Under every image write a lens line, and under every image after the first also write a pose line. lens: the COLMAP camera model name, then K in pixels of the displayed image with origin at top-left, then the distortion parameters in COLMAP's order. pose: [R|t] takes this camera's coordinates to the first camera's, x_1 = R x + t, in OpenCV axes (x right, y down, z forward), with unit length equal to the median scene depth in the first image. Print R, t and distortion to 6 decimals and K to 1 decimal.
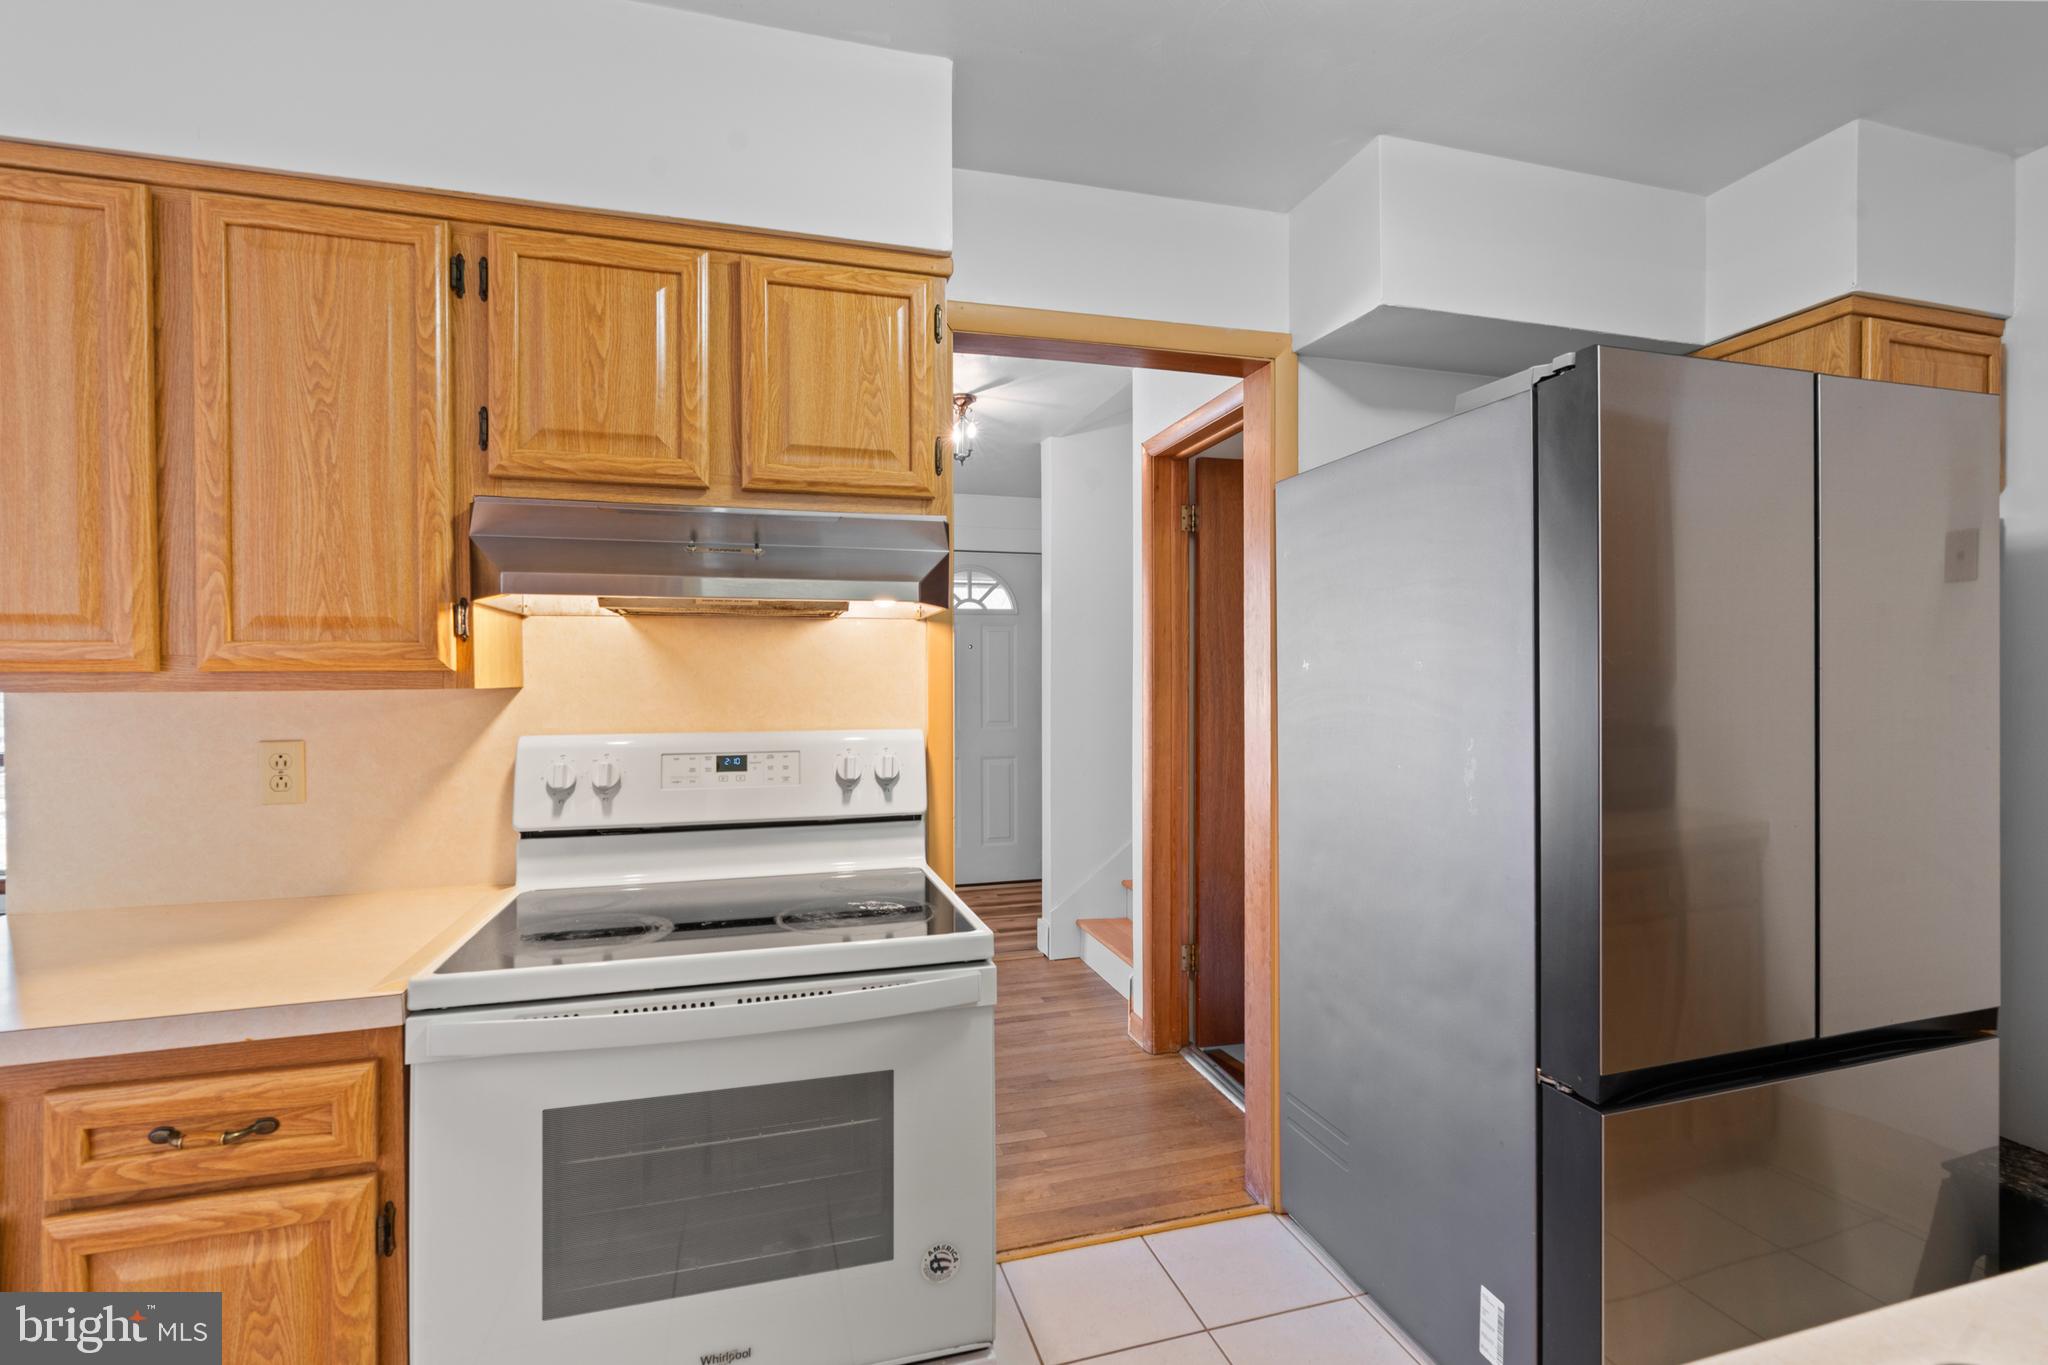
lens RADIAL K [[931.2, 0, 1032.1], [0, 931.2, 670.9], [0, 0, 1]] dist [-0.004390, 0.000964]
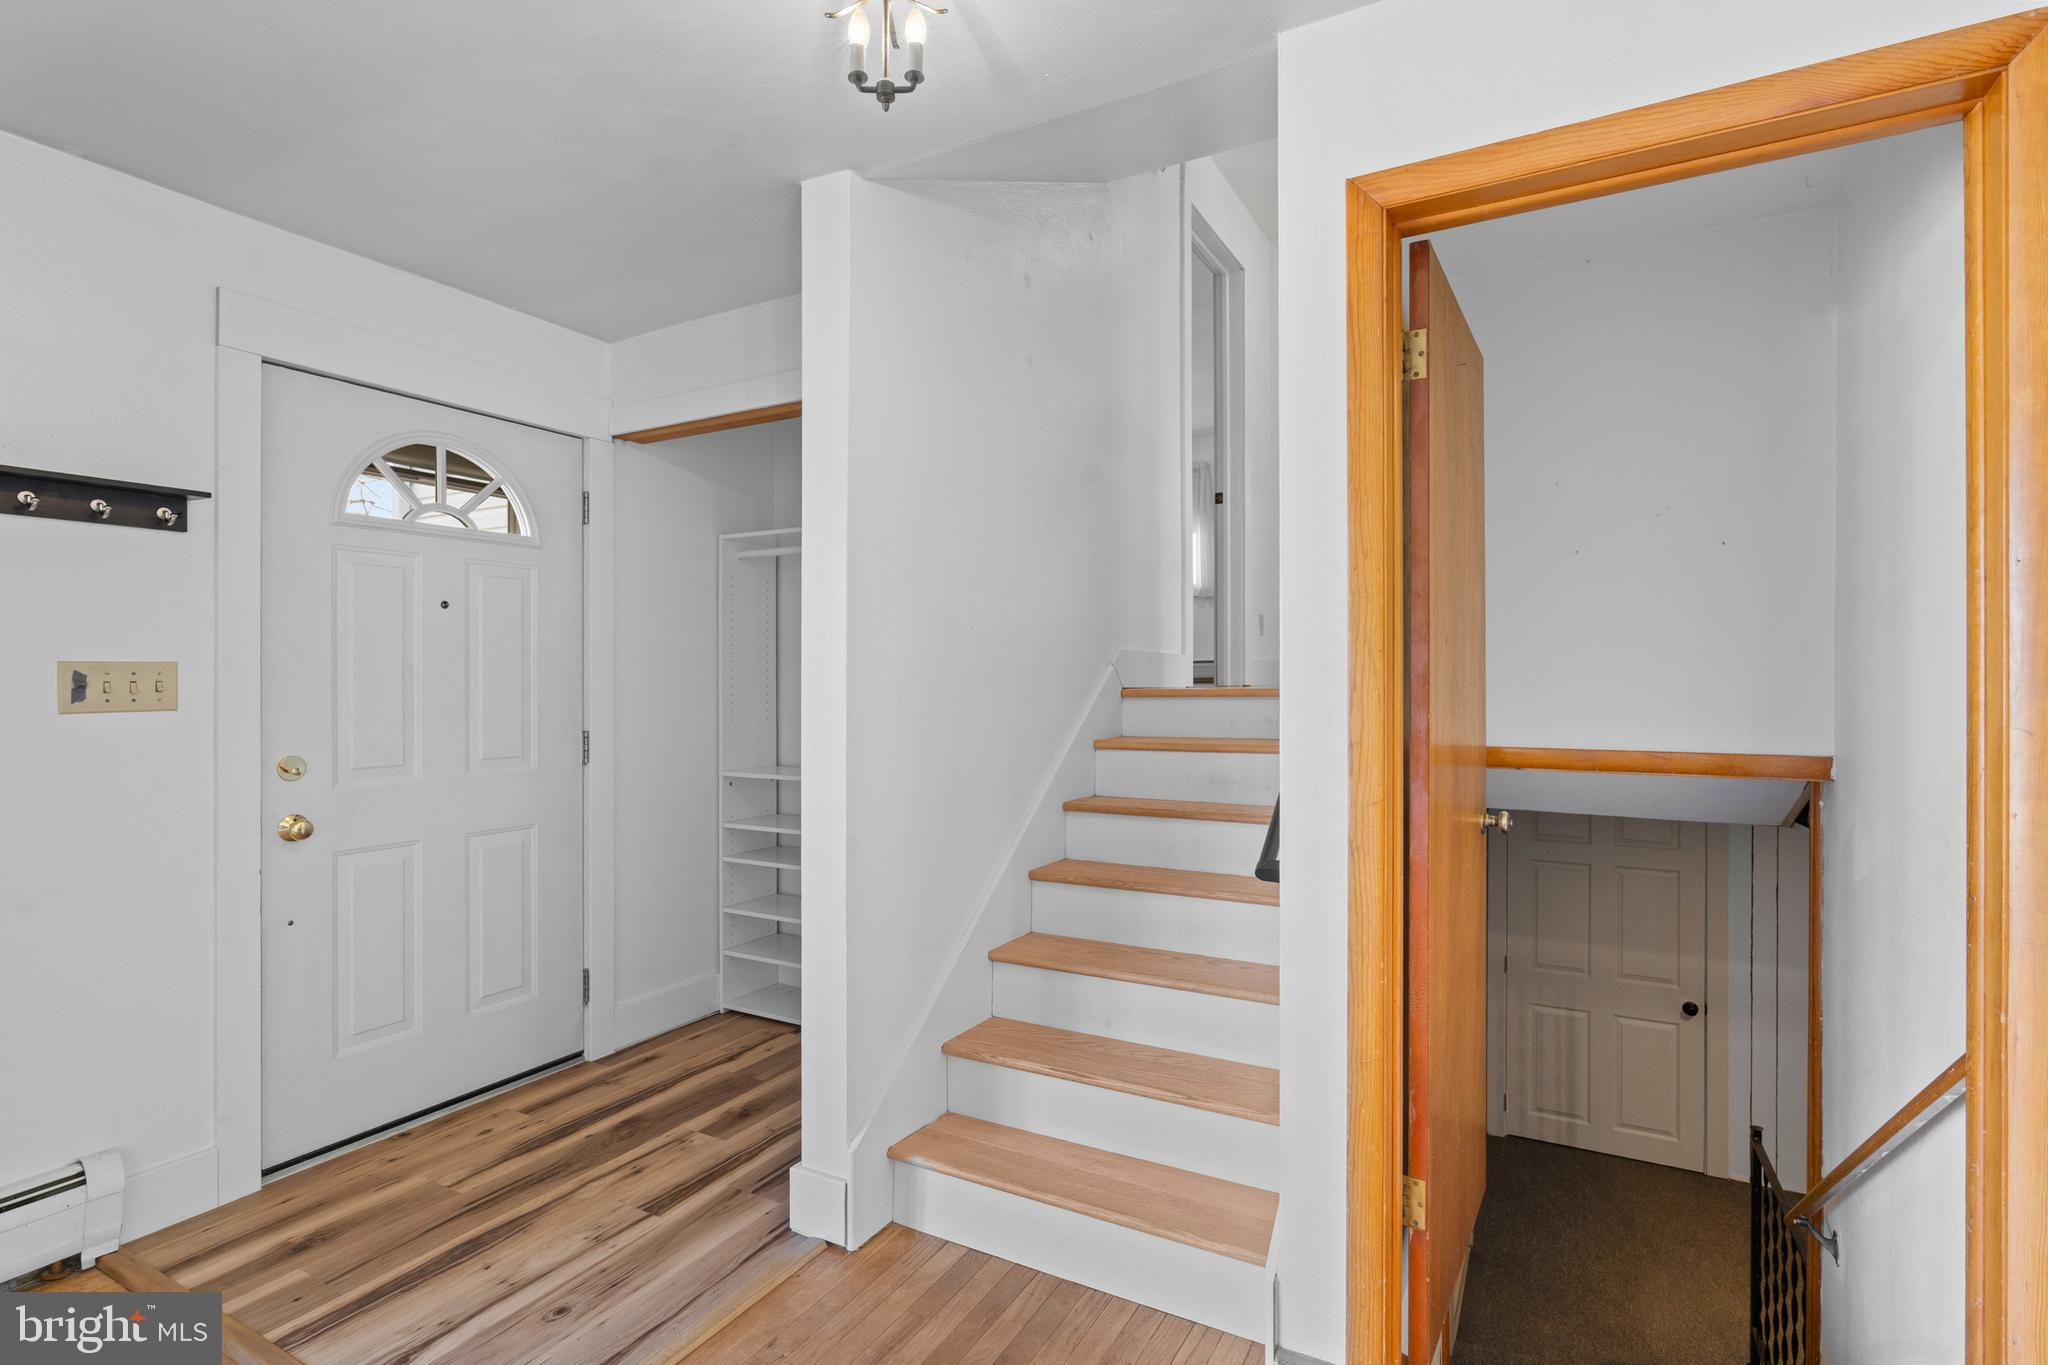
lens RADIAL K [[971.8, 0, 1026.6], [0, 971.8, 672.2], [0, 0, 1]] dist [-0.004376, 0.000964]
pose [[0.714207, 0.005278, 0.699915, -0.258544], [-0.005354, 0.999984, -0.002077, 0.010107], [-0.699914, -0.002264, 0.714223, 0.557956]]
